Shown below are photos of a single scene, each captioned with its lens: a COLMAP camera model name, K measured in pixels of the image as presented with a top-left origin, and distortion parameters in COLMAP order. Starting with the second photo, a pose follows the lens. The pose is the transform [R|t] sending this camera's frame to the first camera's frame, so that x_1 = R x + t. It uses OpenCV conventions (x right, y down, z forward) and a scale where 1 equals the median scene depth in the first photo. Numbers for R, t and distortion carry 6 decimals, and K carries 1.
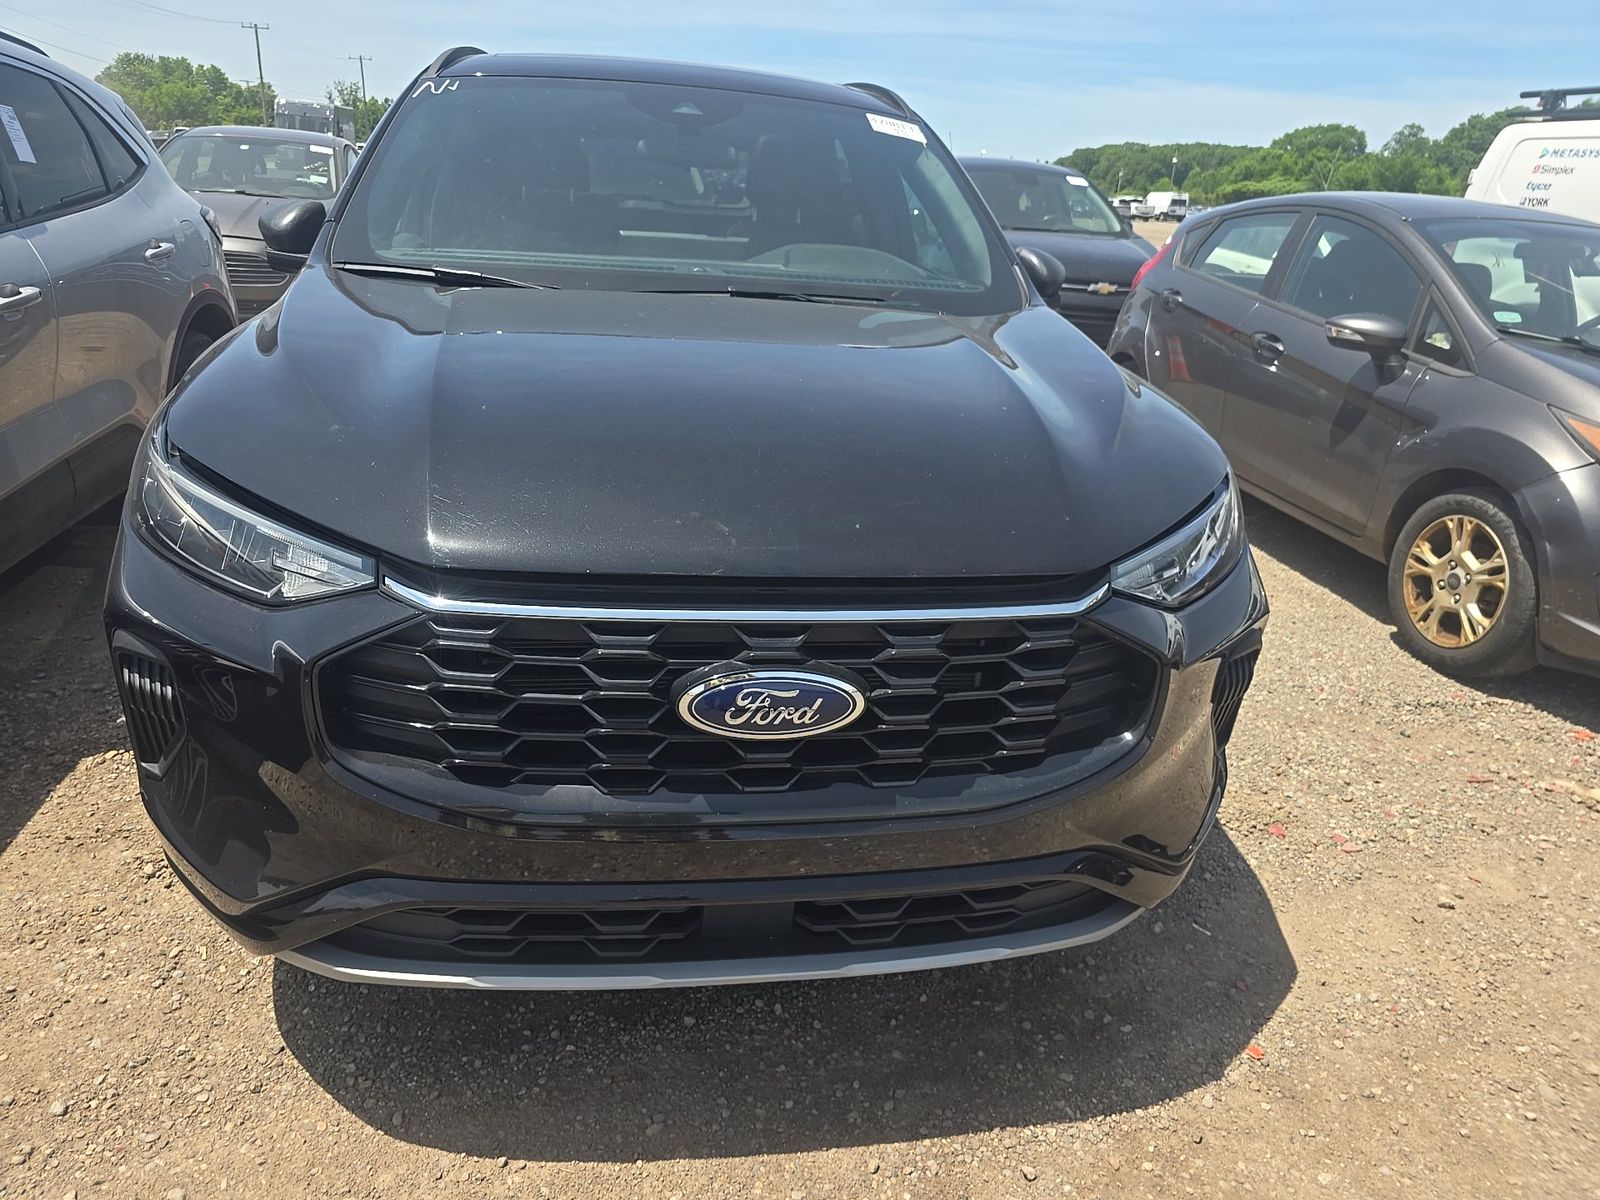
lens RADIAL K [[1090.9, 0, 800.0], [0, 1090.9, 600.0], [0, 0, 1]] dist [0.007609, -0.006232]
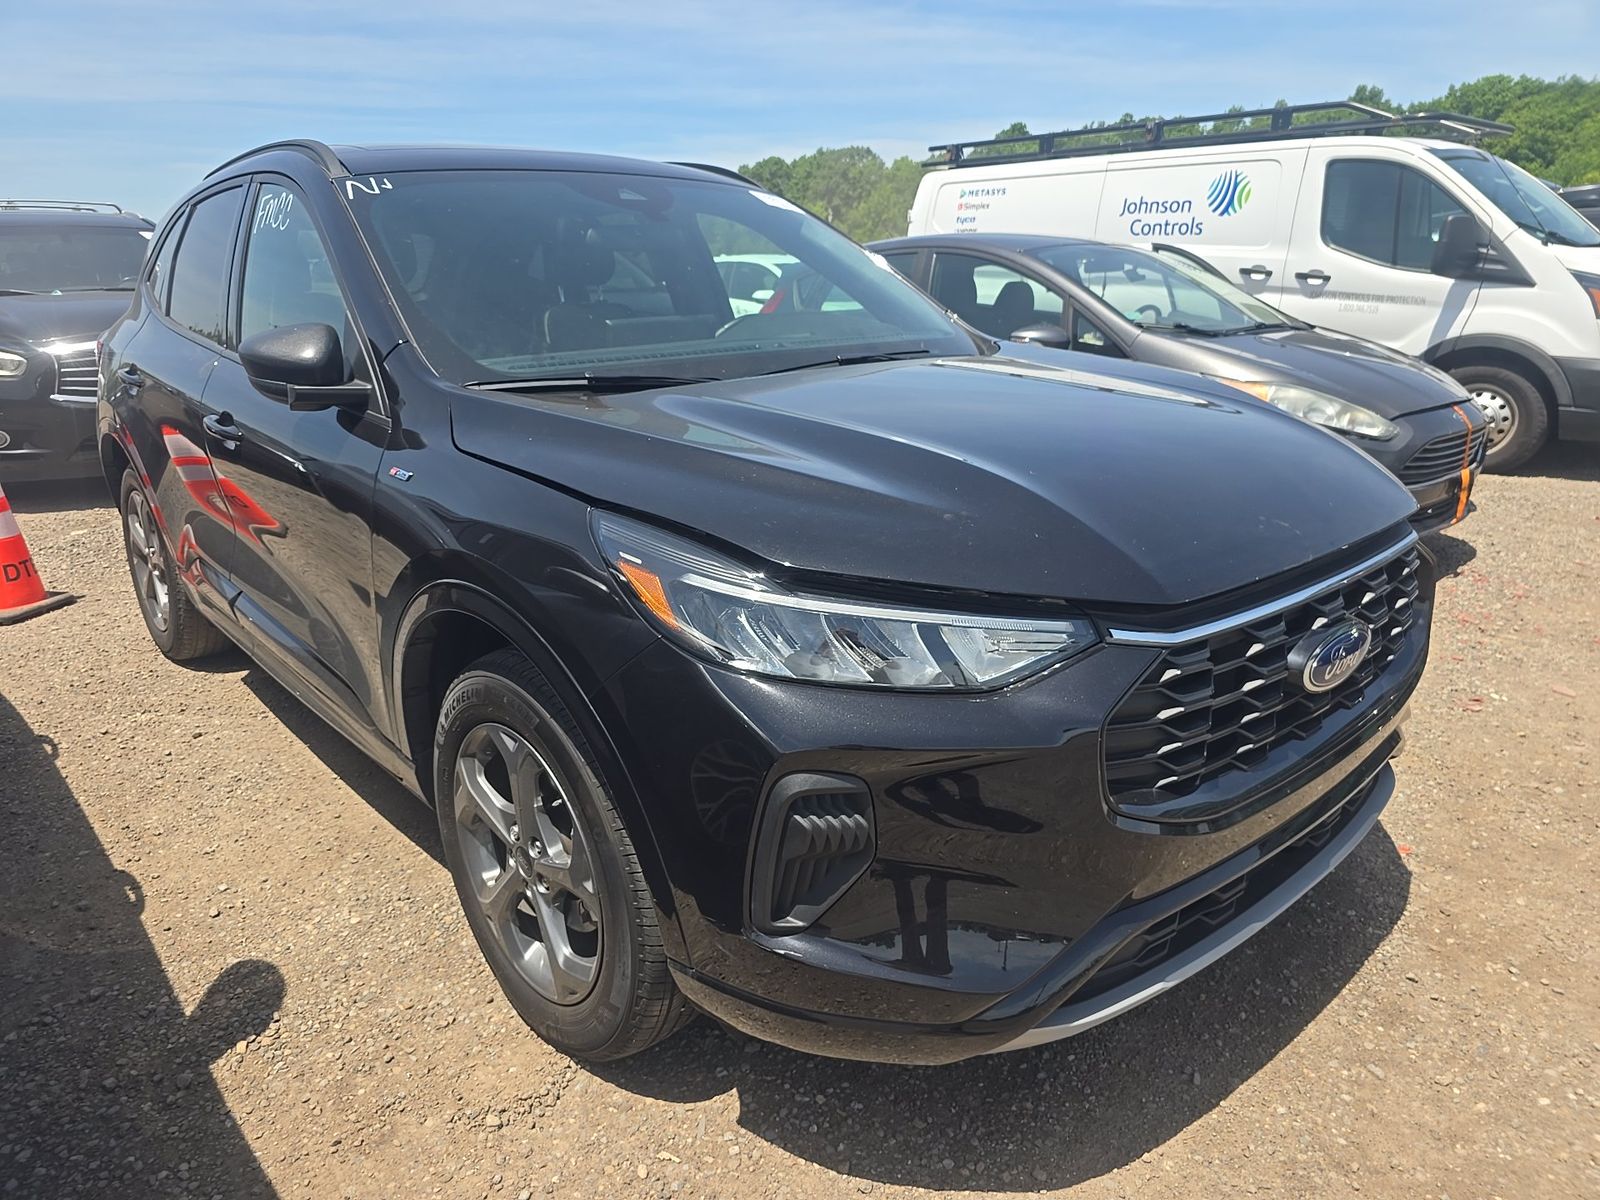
lens RADIAL K [[1087.4, 0, 801.8], [0, 1087.4, 616.4], [0, 0, 1]] dist [0.009129, -0.000252]
pose [[0.844586, -0.241600, 0.477811, -0.389668], [0.259200, 0.965359, 0.029958, -0.049069], [-0.468497, 0.098547, 0.877952, 0.067575]]
